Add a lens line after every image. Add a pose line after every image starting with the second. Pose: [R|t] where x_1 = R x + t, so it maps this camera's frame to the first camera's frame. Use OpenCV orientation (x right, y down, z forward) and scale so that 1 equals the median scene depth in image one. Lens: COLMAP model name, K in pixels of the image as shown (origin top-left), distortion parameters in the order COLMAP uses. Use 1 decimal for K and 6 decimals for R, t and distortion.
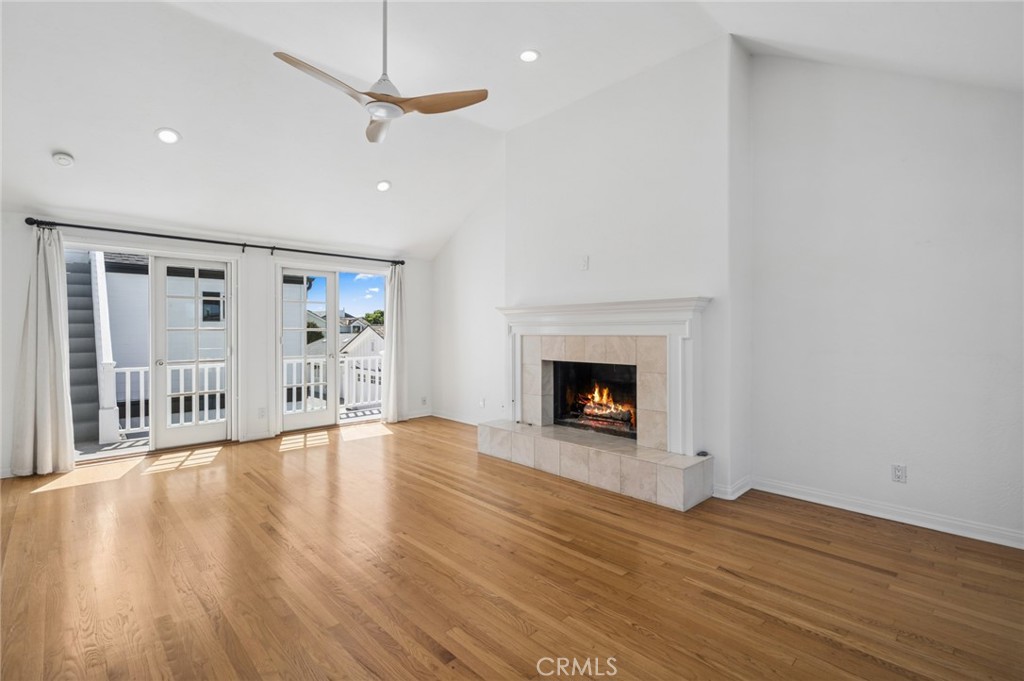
lens RADIAL K [[478.8, 0, 510.7], [0, 478.8, 332.4], [0, 0, 1]] dist [0.000404, -0.001732]
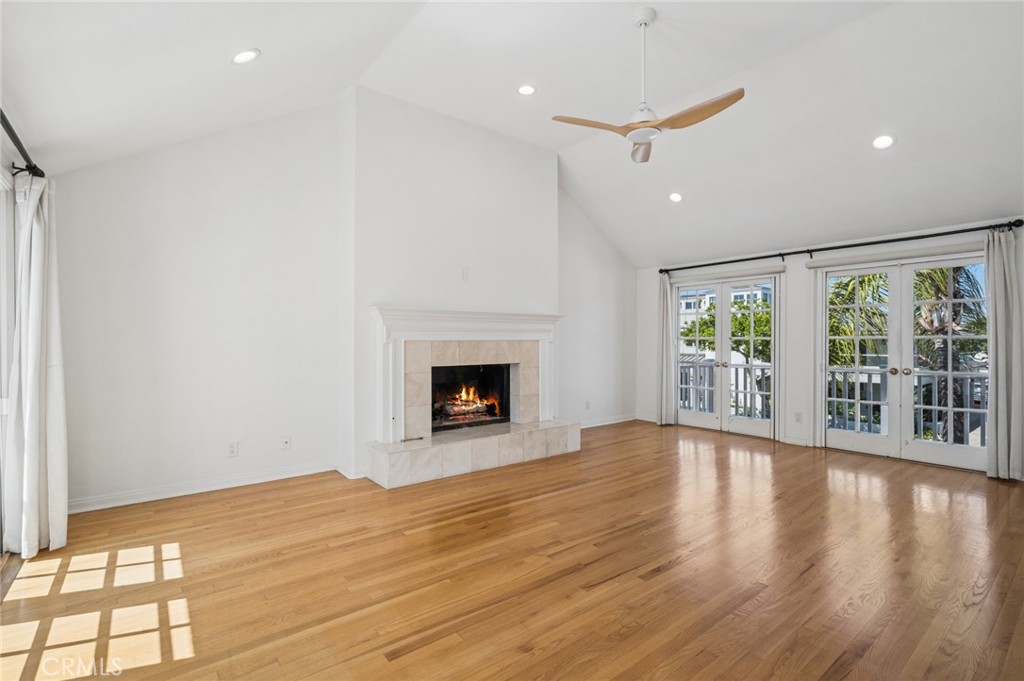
lens RADIAL K [[481.9, 0, 512.0], [0, 481.9, 340.5], [0, 0, 1]] dist [-0.000602, -0.000342]
pose [[0.099965, -0.007479, 0.994963, -0.942645], [0.000940, 0.999972, 0.007422, -0.002347], [-0.994991, 0.000194, 0.099969, 0.801158]]
